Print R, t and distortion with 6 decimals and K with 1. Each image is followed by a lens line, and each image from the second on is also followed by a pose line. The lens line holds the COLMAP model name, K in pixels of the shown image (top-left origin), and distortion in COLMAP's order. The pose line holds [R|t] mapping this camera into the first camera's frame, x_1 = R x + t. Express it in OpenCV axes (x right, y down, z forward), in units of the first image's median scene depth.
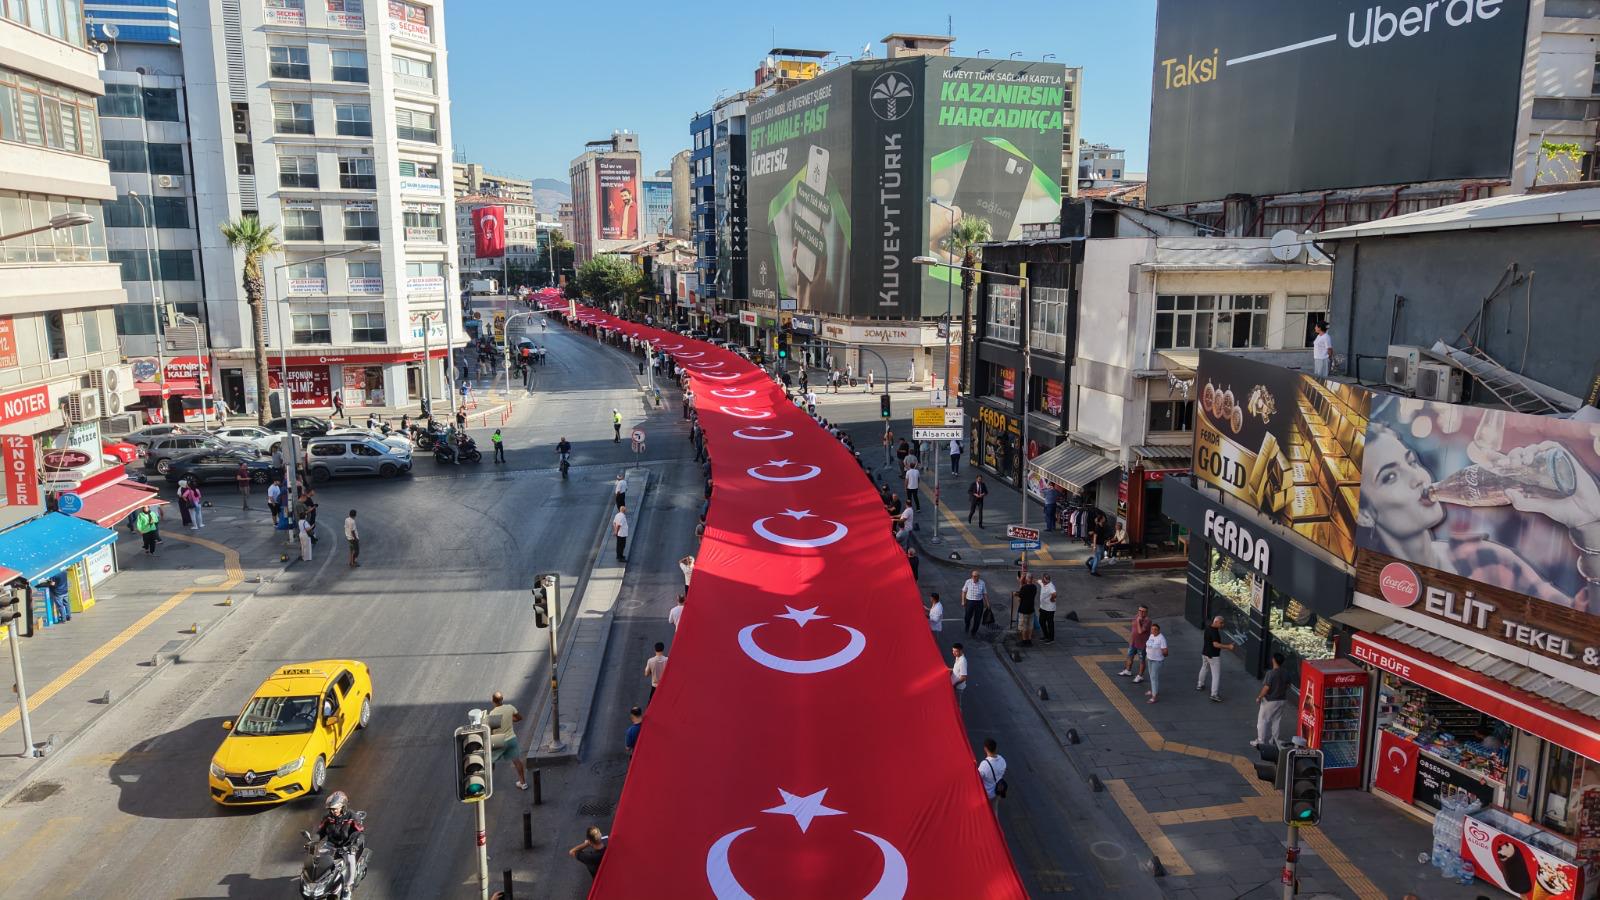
lens RADIAL K [[1103.6, 0, 800.0], [0, 1103.6, 450.0], [0, 0, 1]] dist [0.002978, 0.001493]
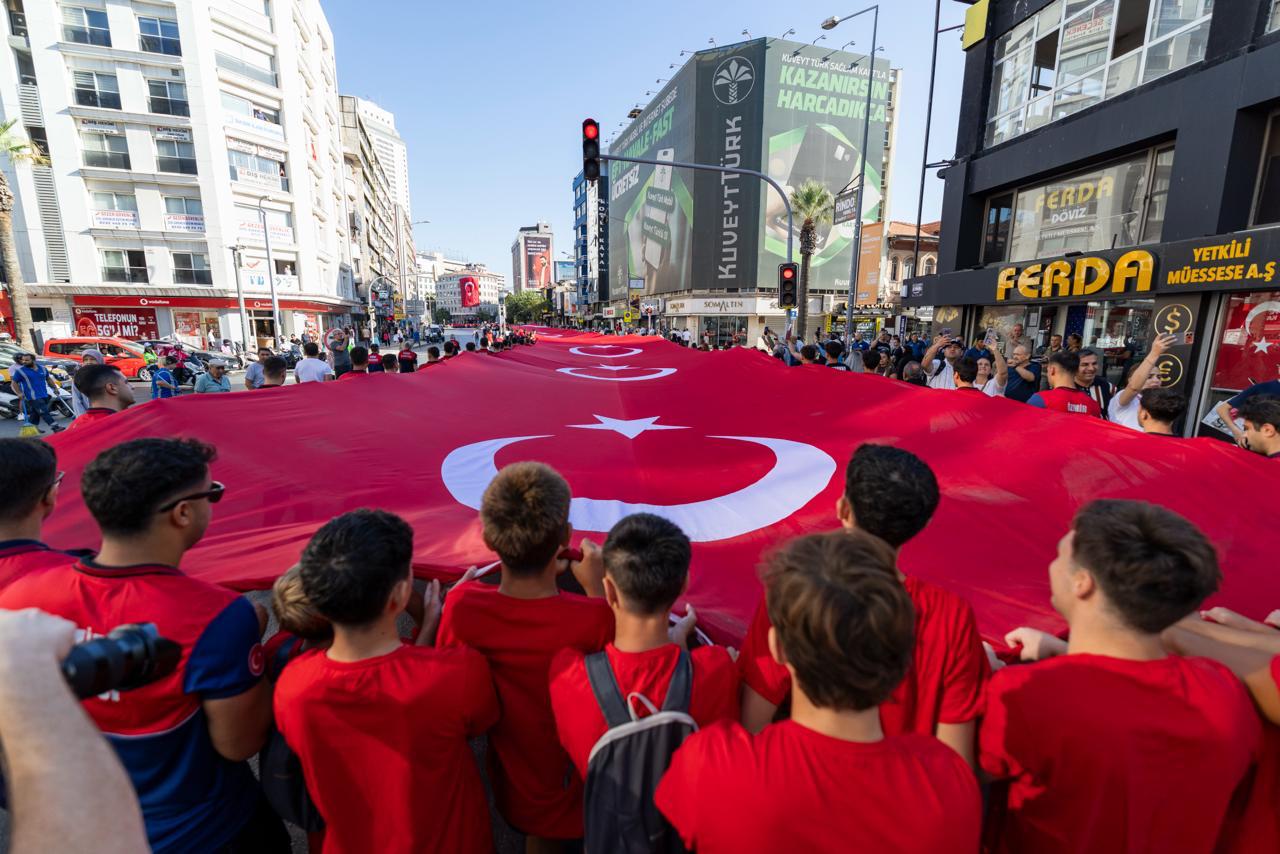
lens RADIAL K [[549.7, 0, 640.0], [0, 549.7, 427.0], [0, 0, 1]] dist [0.000420, 0.000044]
pose [[0.999670, 0.011934, -0.022747, 0.008018], [-0.011898, 0.999928, 0.001720, 0.017792], [0.022766, -0.001449, 0.999740, 0.452935]]
